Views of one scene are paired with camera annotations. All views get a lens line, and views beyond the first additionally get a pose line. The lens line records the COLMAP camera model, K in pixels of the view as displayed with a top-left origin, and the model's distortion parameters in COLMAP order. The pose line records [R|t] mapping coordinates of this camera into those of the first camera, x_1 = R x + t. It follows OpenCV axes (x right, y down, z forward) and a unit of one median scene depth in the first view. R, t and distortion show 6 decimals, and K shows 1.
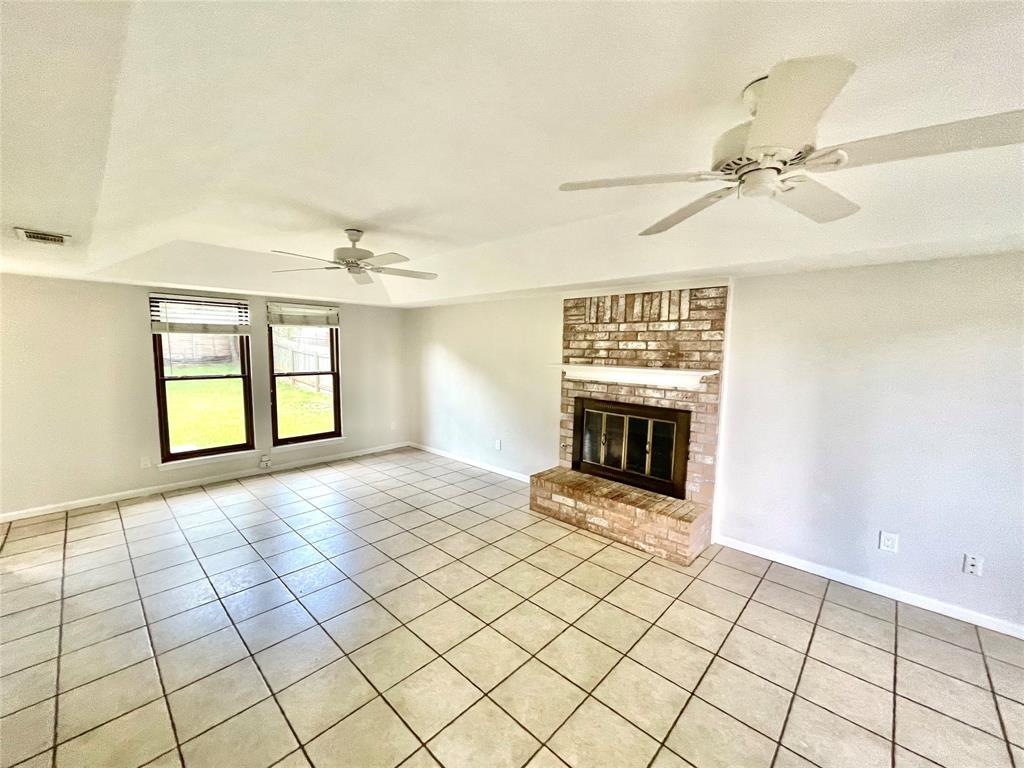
lens RADIAL K [[410.6, 0, 507.3], [0, 410.6, 385.9], [0, 0, 1]] dist [-0.001626, -0.000125]
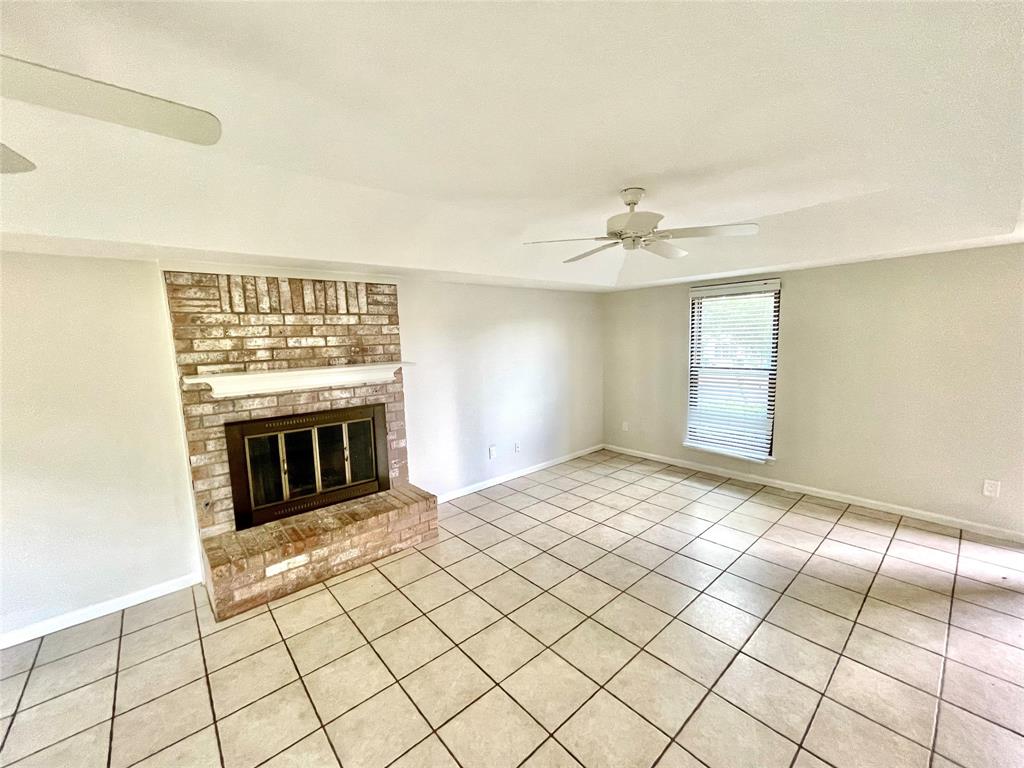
lens RADIAL K [[410.6, 0, 507.4], [0, 410.6, 386.1], [0, 0, 1]] dist [-0.001626, -0.000125]
pose [[0.095030, -0.137251, 0.985967, -0.485484], [0.129359, 0.983754, 0.124475, -0.062316], [-0.987034, 0.115715, 0.111241, 0.522840]]
